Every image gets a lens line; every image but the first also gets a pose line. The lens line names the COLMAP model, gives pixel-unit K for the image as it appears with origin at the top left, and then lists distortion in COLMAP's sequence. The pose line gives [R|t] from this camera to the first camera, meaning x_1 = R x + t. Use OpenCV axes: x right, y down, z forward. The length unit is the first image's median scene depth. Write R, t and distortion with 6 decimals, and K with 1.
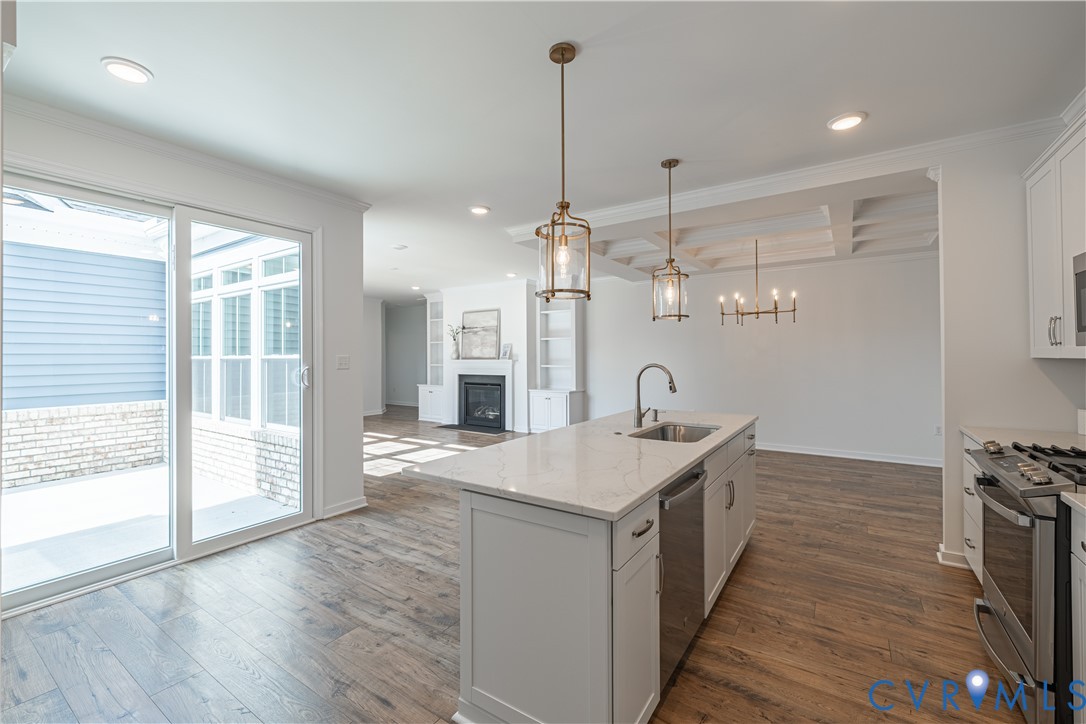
lens RADIAL K [[450.0, 0, 542.6], [0, 450.0, 356.9], [0, 0, 1]] dist [0.001903, -0.000357]
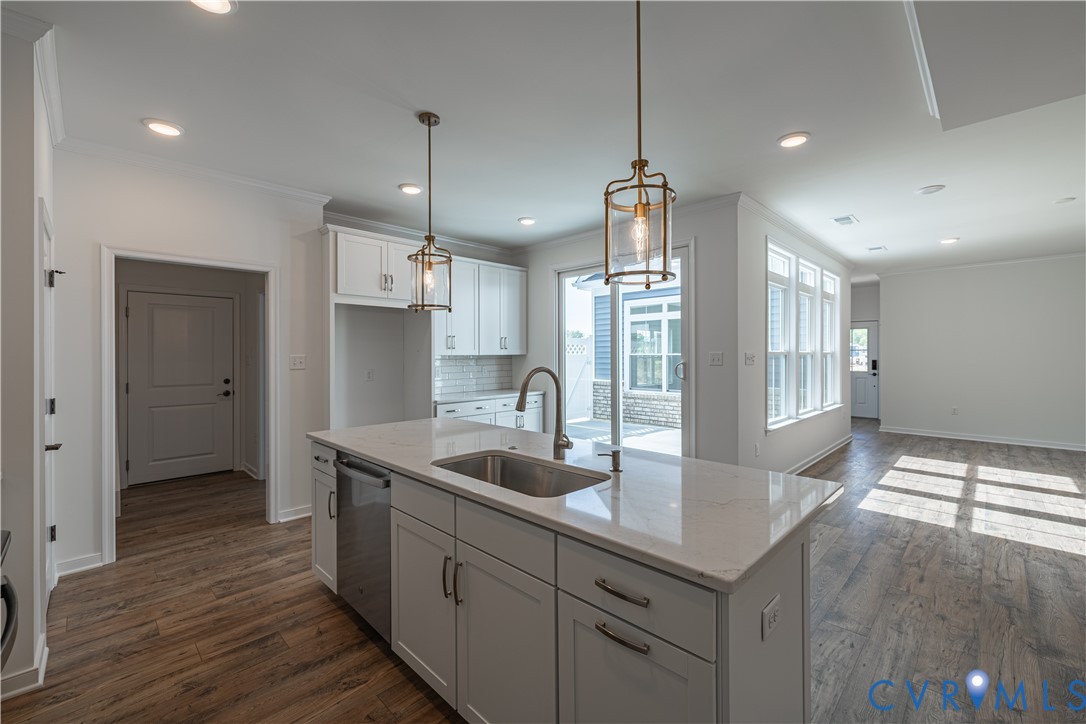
lens RADIAL K [[450.0, 0, 544.1], [0, 450.0, 356.5], [0, 0, 1]] dist [0.001903, -0.000357]
pose [[-0.180263, 0.009930, -0.983568, 0.662736], [0.003376, 0.999949, 0.009477, -0.004087], [0.983613, -0.001613, -0.180287, 0.818791]]
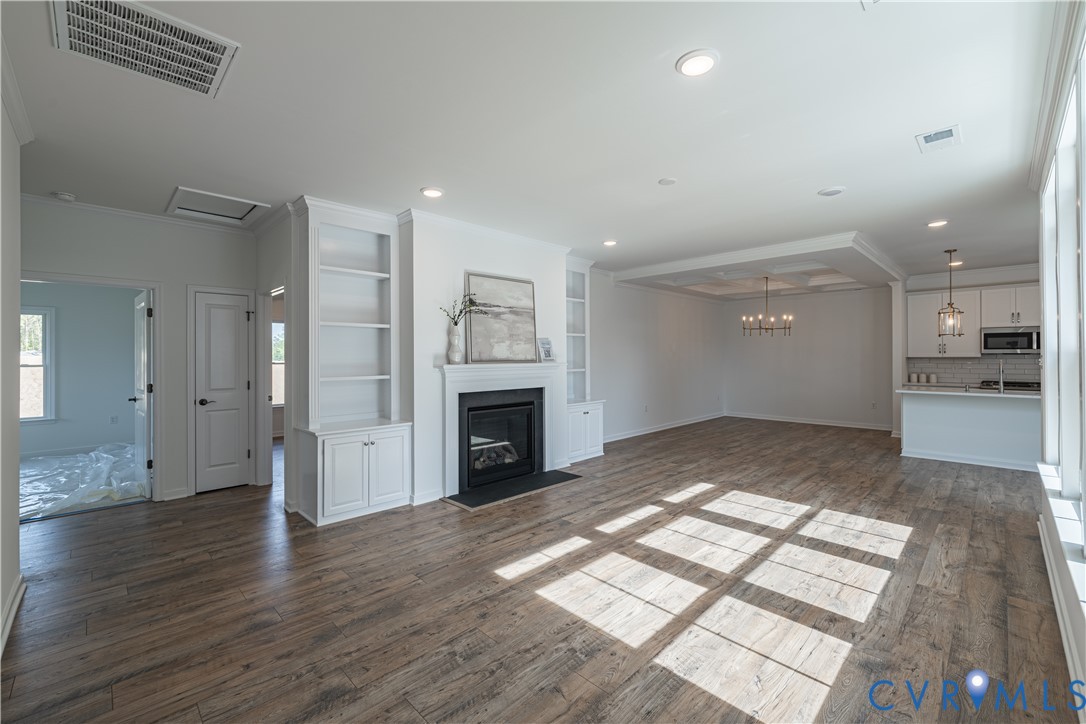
lens RADIAL K [[450.0, 0, 548.0], [0, 450.0, 347.6], [0, 0, 1]] dist [0.001903, -0.000357]
pose [[0.187433, 0.023775, 0.981990, -1.550177], [0.005347, 0.999668, -0.025223, 0.001719], [-0.982263, 0.009978, 0.187243, 1.899462]]
